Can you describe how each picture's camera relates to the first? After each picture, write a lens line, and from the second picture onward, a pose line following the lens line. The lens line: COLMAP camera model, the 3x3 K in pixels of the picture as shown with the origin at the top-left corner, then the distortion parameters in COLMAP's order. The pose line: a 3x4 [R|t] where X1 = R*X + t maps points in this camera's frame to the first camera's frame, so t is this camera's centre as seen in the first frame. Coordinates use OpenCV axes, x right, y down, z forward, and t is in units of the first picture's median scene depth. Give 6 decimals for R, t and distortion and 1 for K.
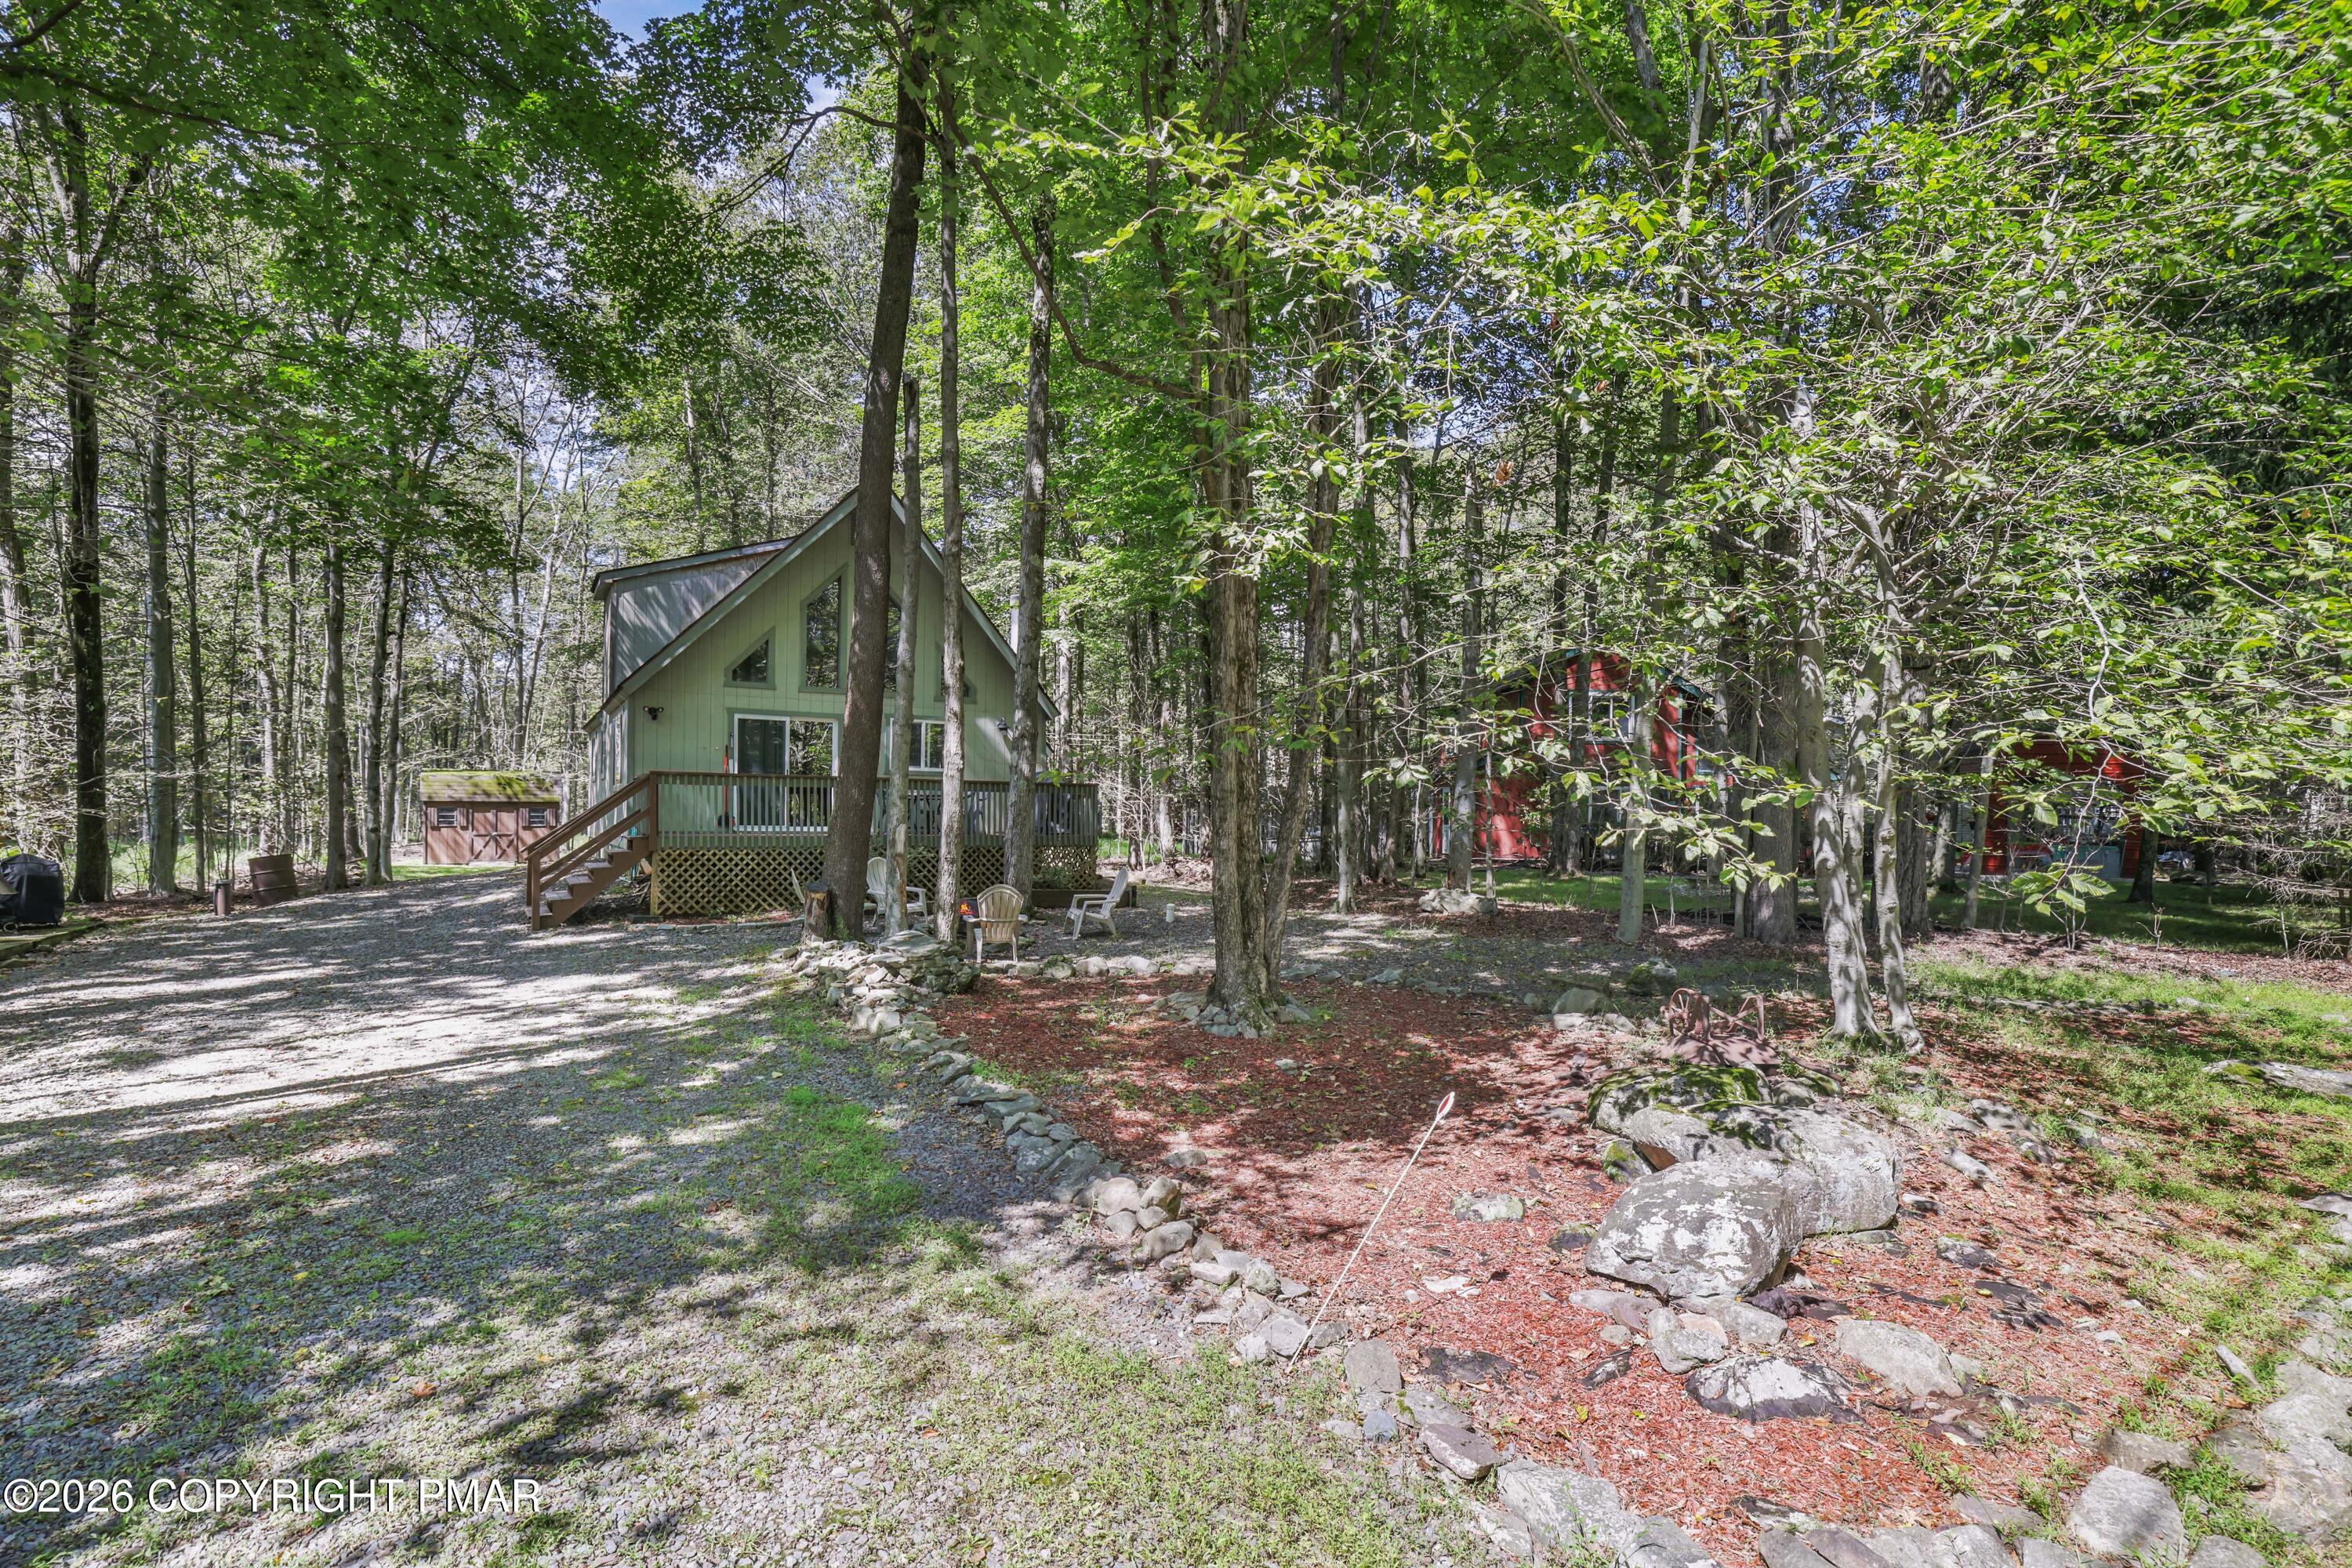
lens RADIAL K [[1009.6, 0, 1158.2], [0, 1009.6, 786.6], [0, 0, 1]] dist [-0.046928, 0.016751]
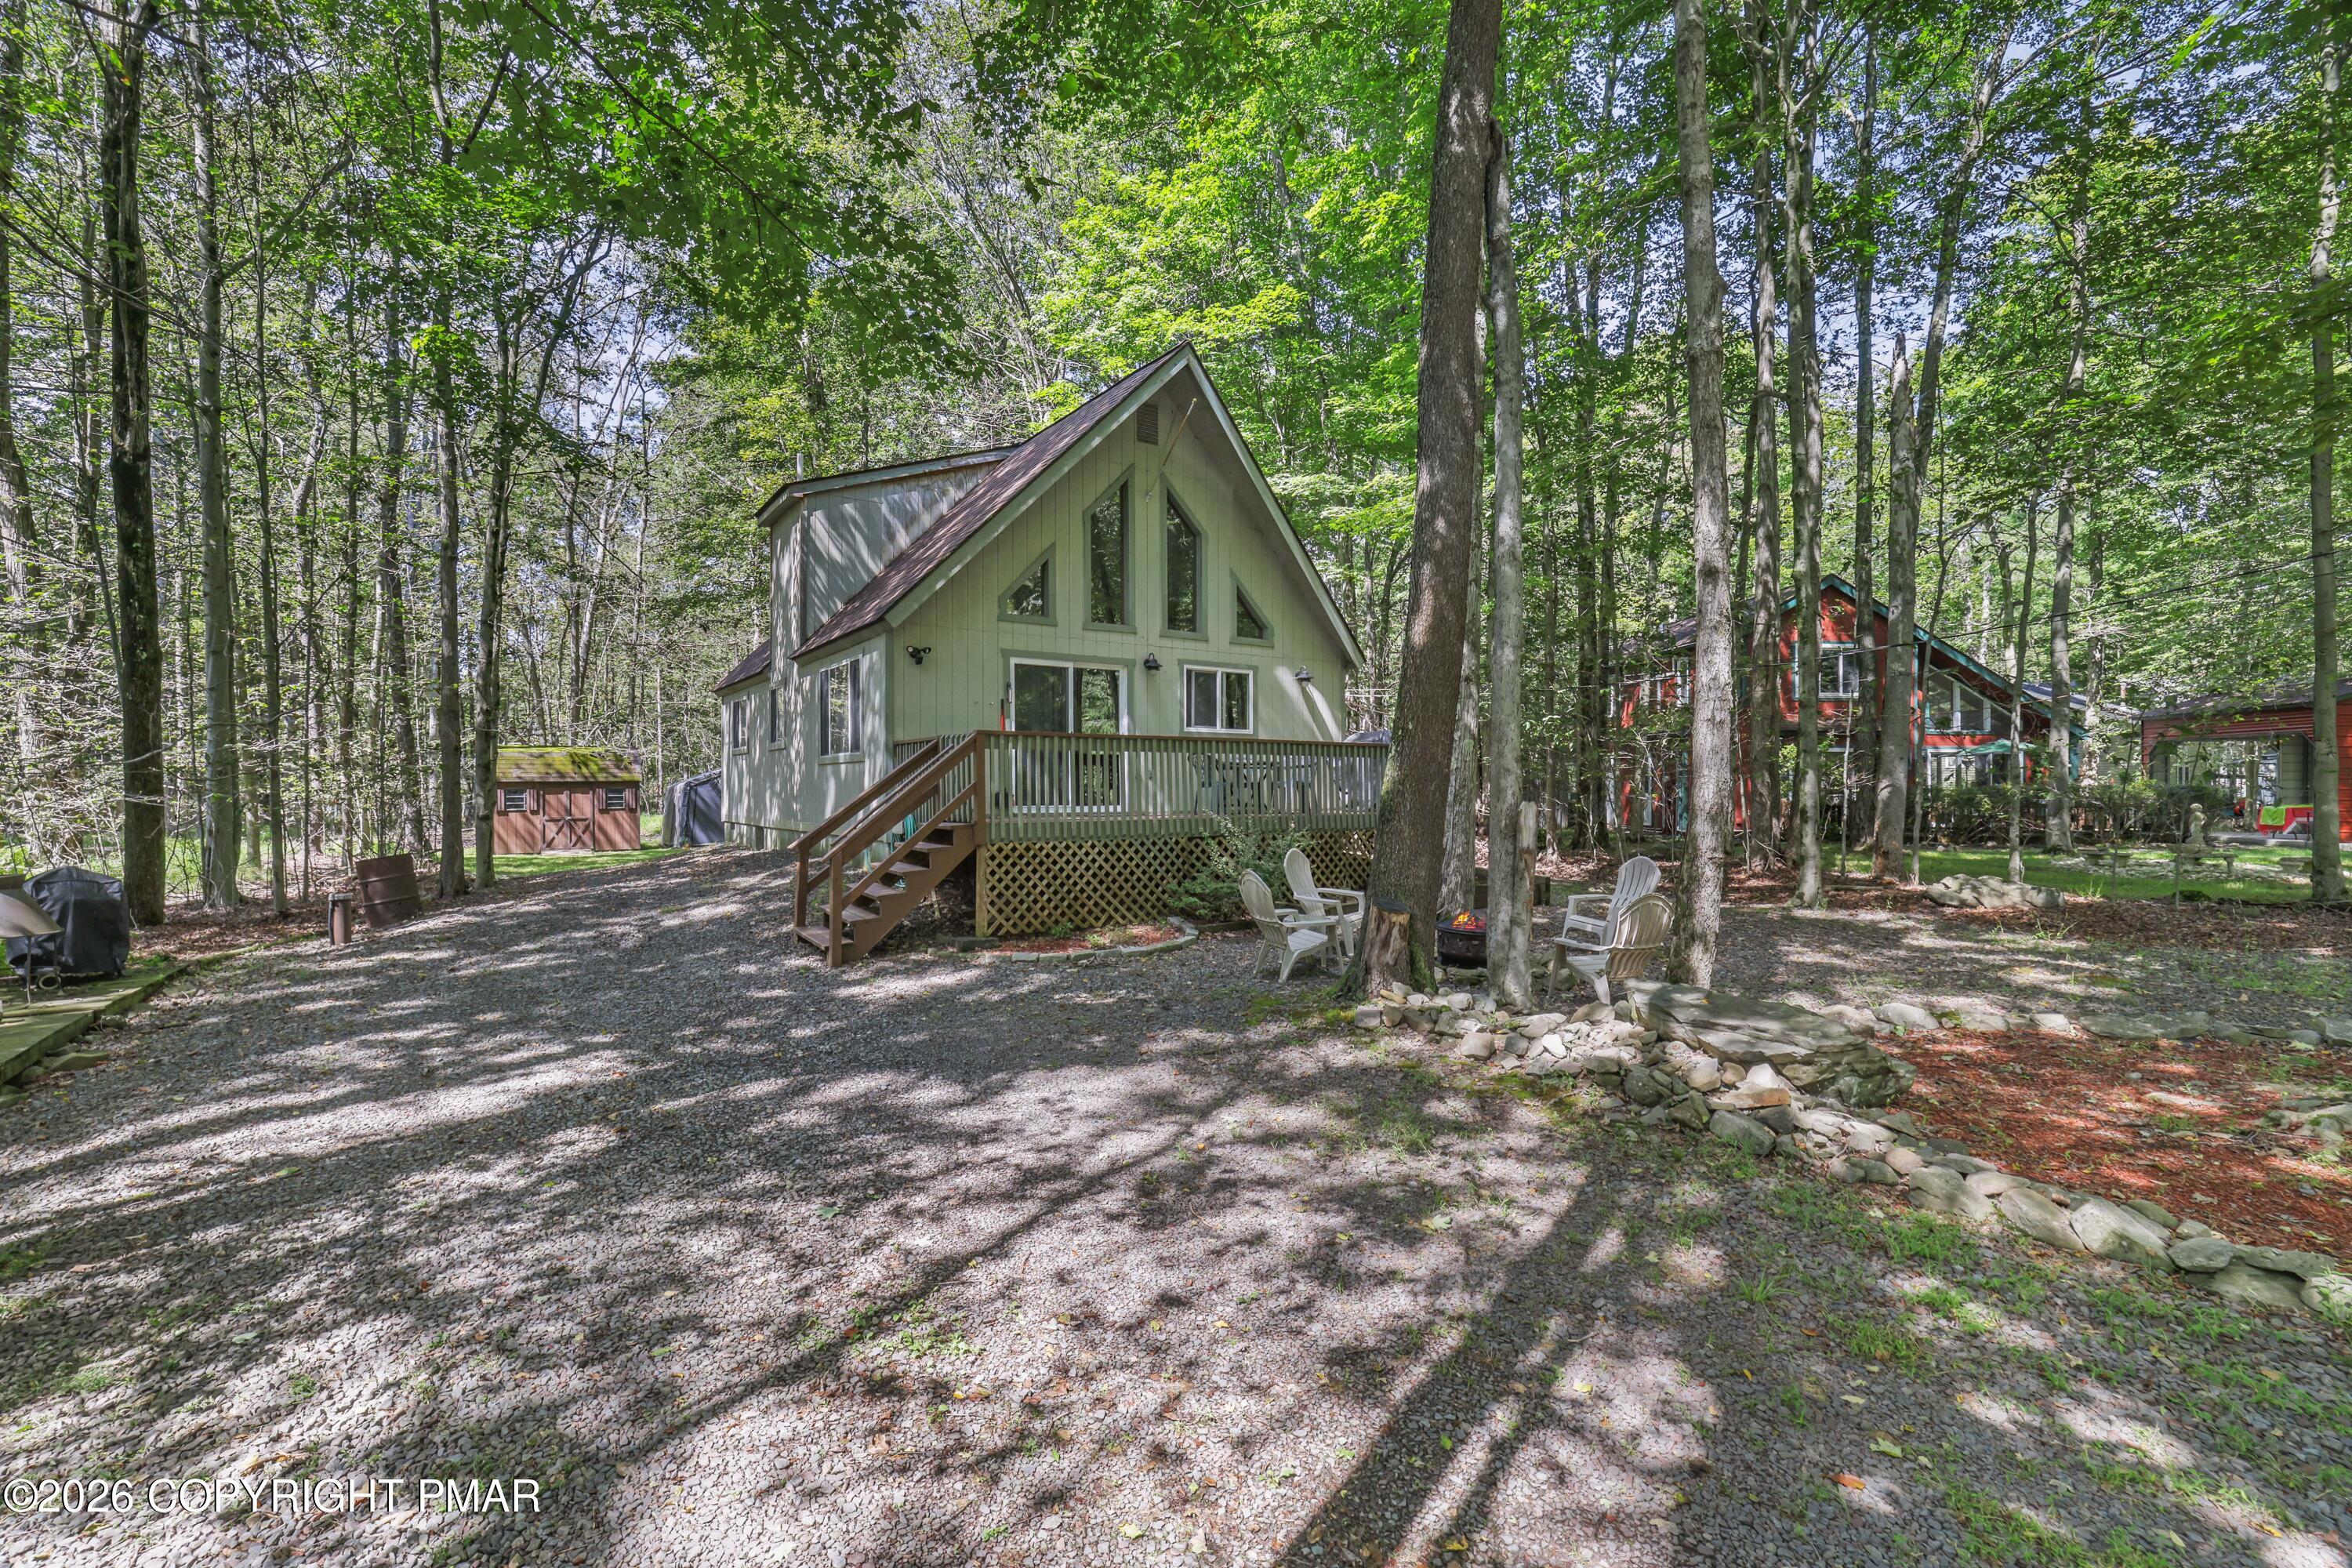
lens RADIAL K [[1001.6, 0, 1163.9], [0, 1001.6, 797.3], [0, 0, 1]] dist [-0.045952, 0.014347]
pose [[0.999877, -0.010283, 0.011869, -0.300567], [0.009861, 0.999336, 0.035074, 0.006847], [-0.012221, -0.034953, 0.999314, 0.240227]]
